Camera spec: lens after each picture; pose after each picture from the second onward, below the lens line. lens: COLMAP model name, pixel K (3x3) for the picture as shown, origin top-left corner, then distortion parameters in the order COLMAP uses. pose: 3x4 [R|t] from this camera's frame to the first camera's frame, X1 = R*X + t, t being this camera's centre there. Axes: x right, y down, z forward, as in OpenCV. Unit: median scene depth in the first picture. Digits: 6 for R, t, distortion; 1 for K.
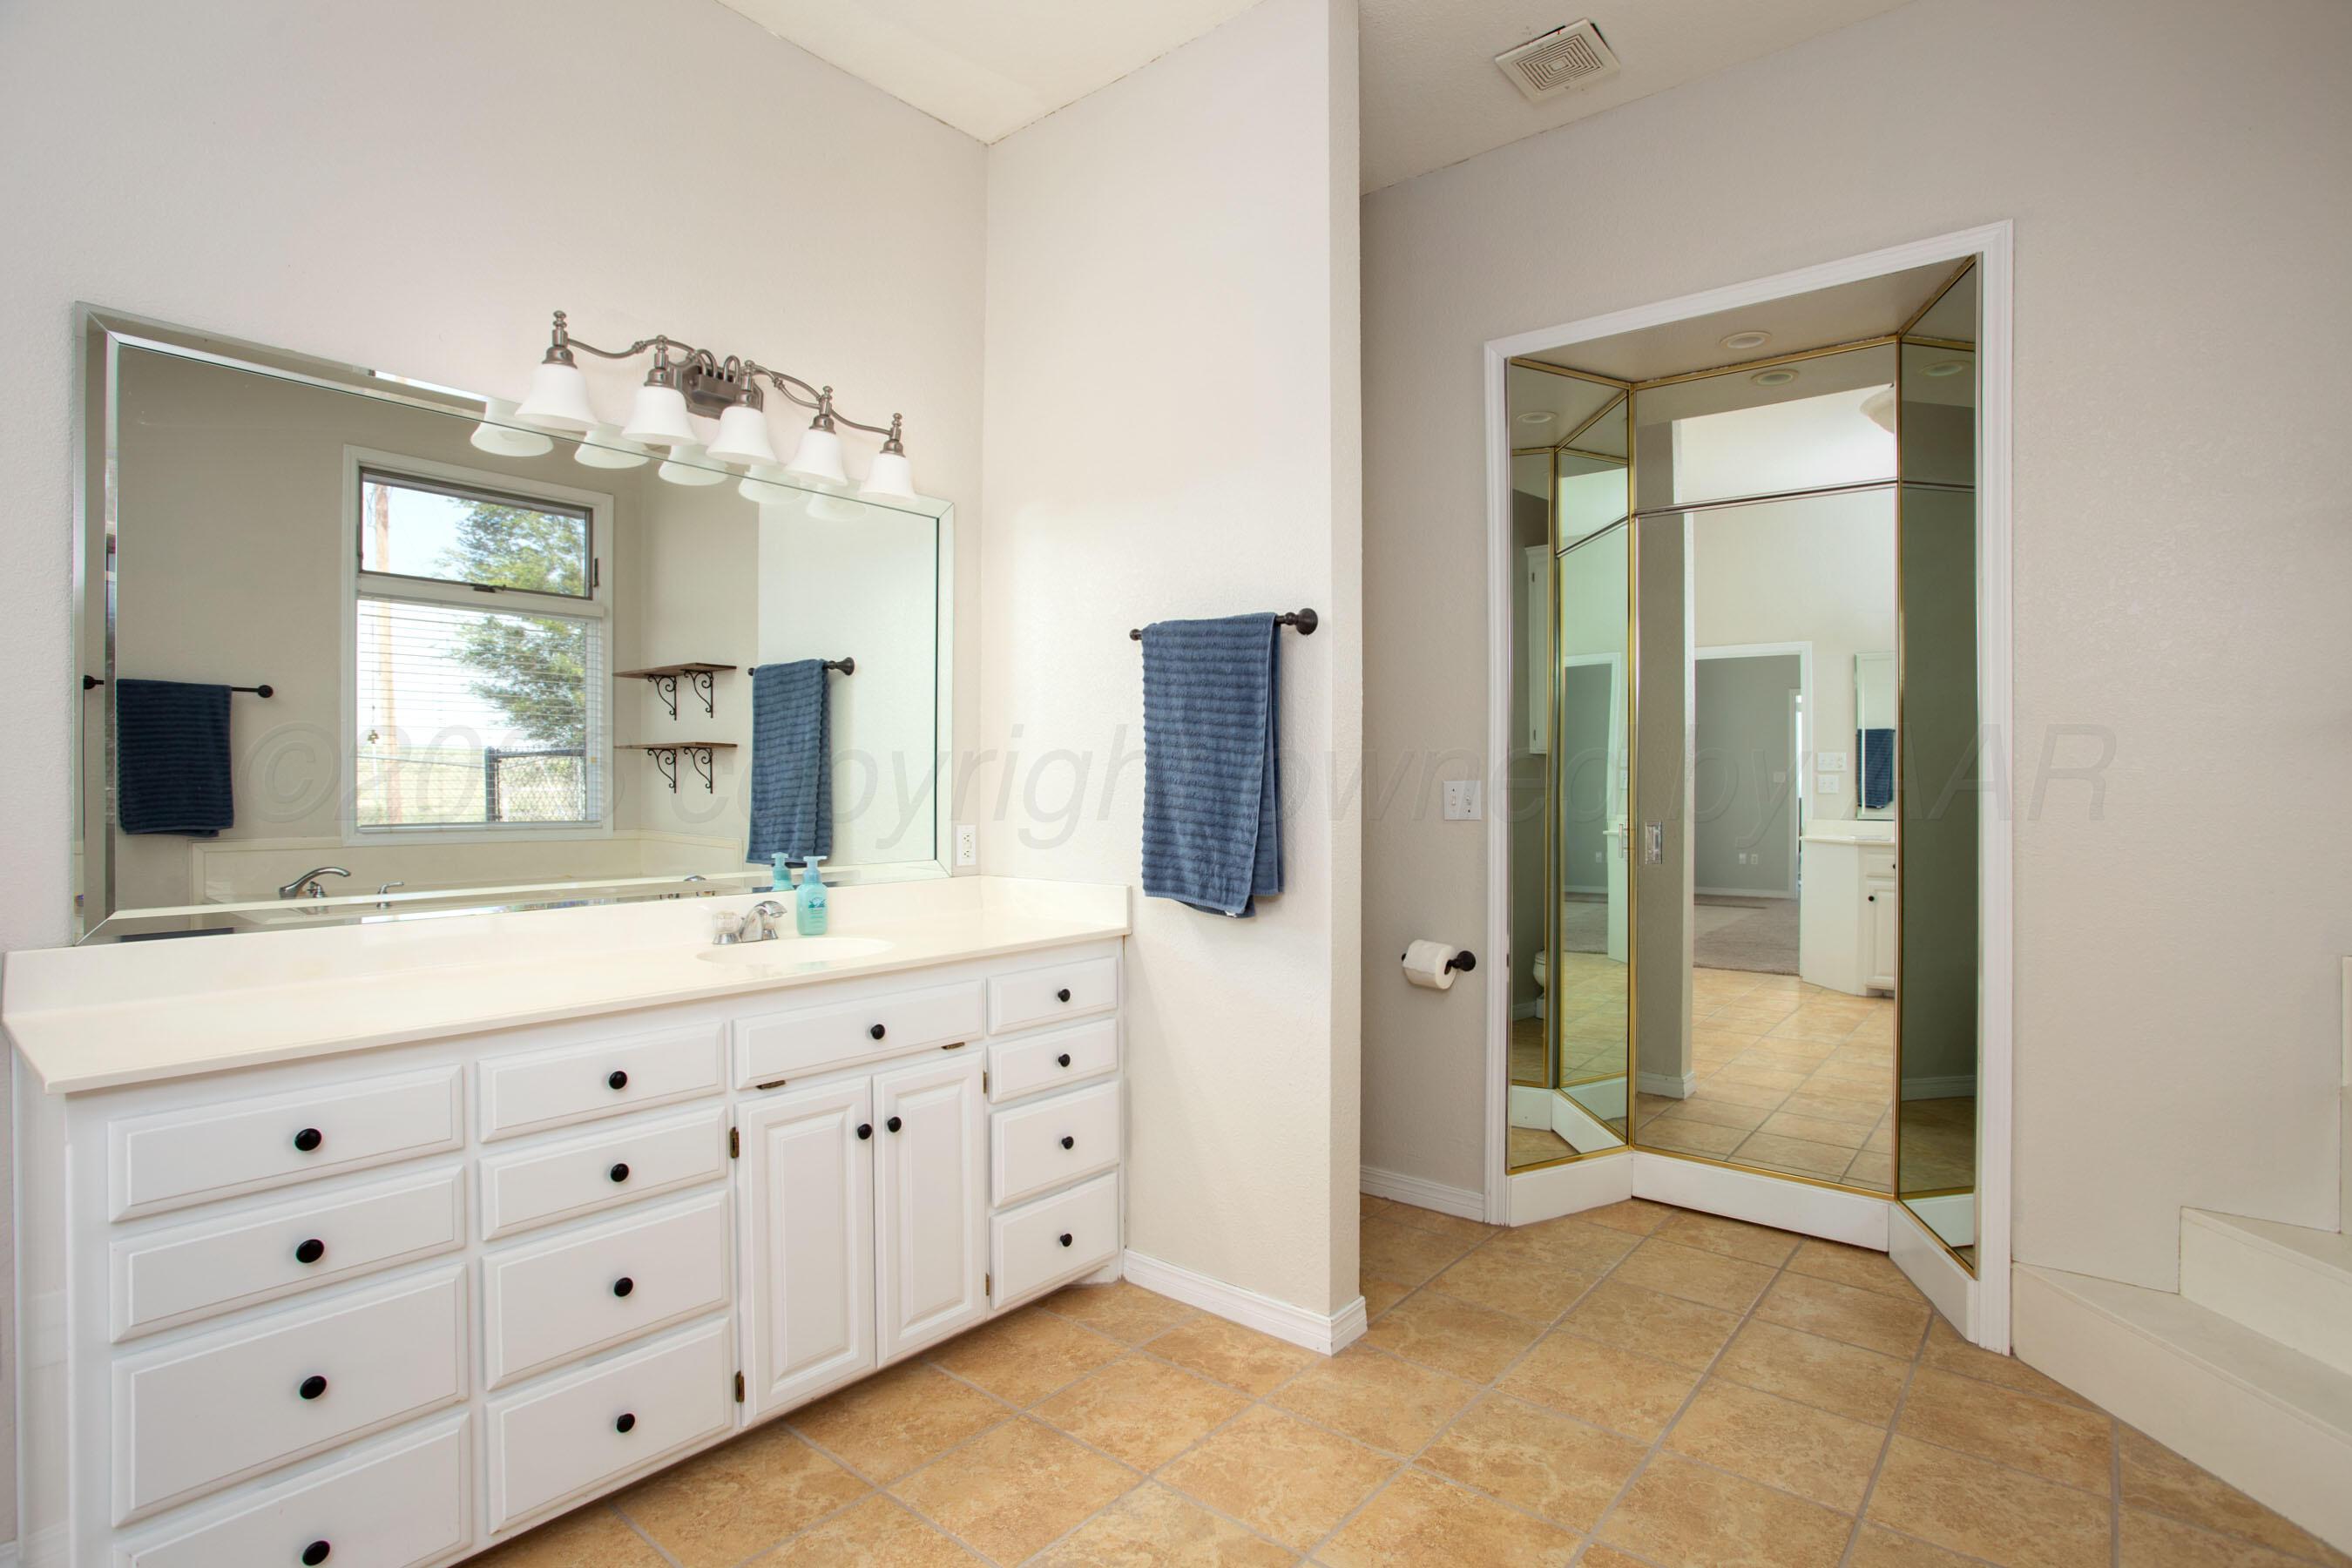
lens RADIAL K [[1150.9, 0, 1185.1], [0, 1150.9, 781.5], [0, 0, 1]] dist [-0.013428, 0.002340]
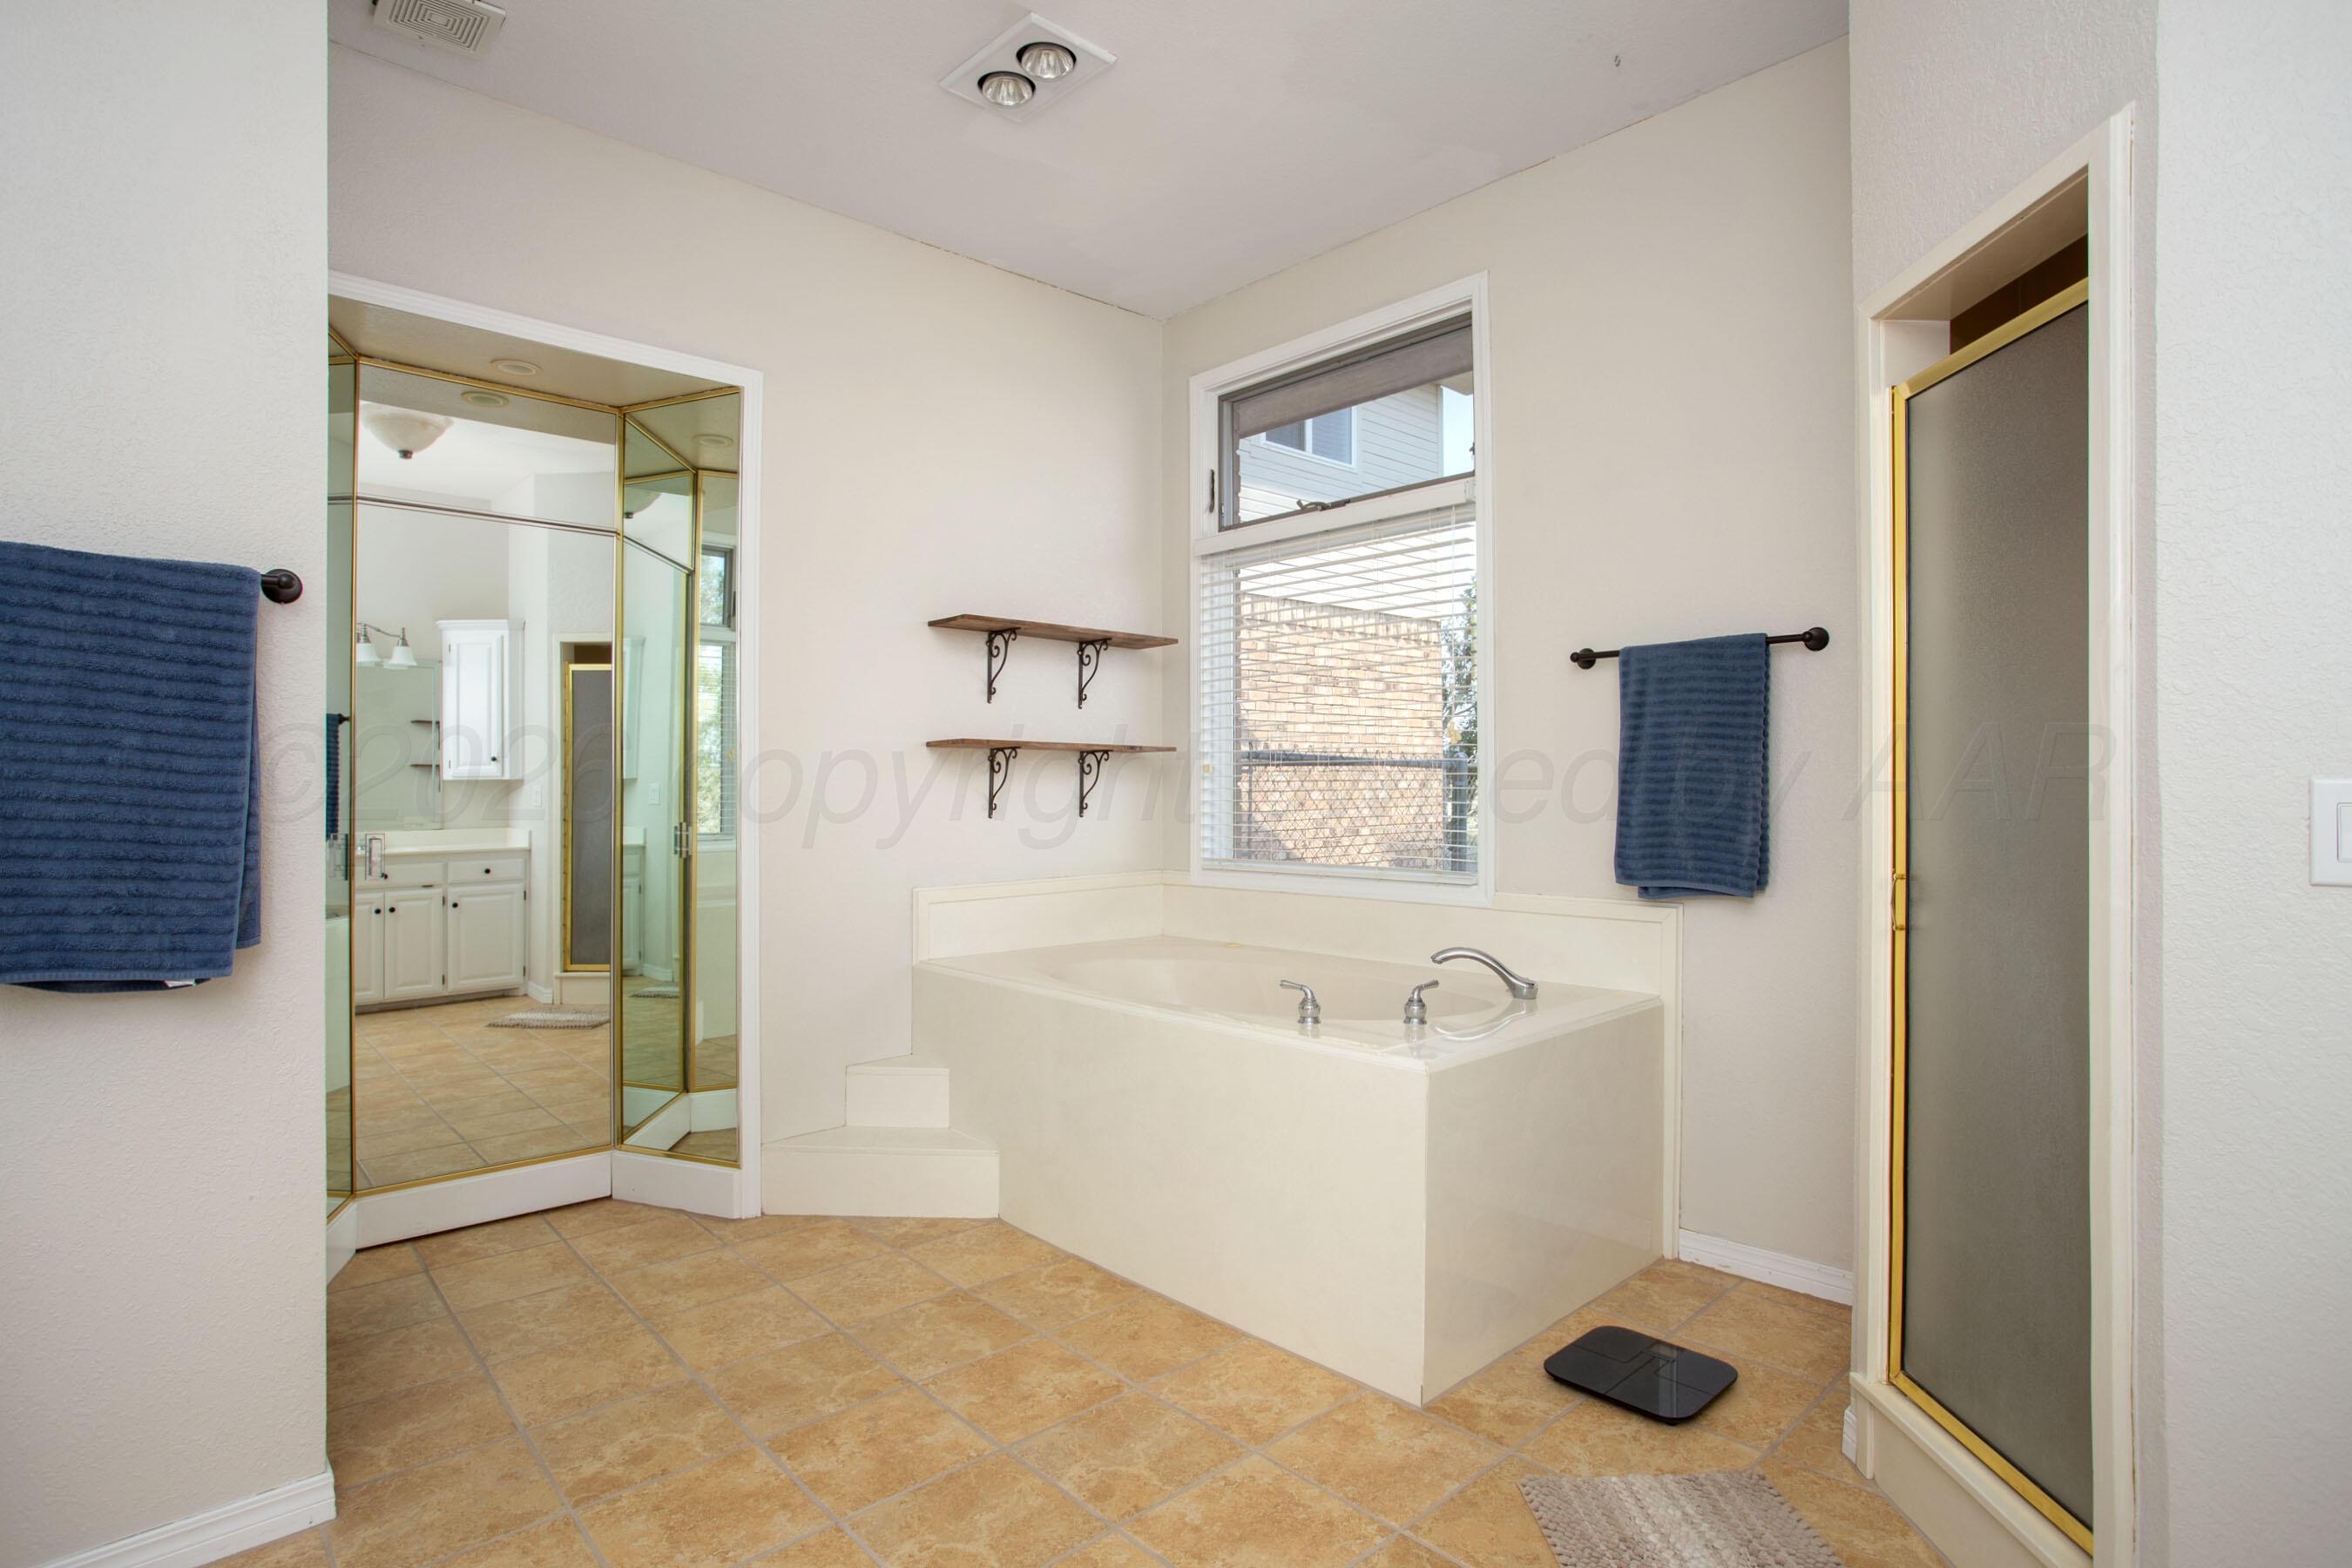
lens RADIAL K [[1150.9, 0, 1186.8], [0, 1150.9, 774.0], [0, 0, 1]] dist [-0.013428, 0.002340]
pose [[0.179143, 0.002646, 0.983819, -0.533305], [0.010929, 0.999929, -0.004679, -0.003559], [-0.983762, 0.011591, 0.179102, 0.267823]]
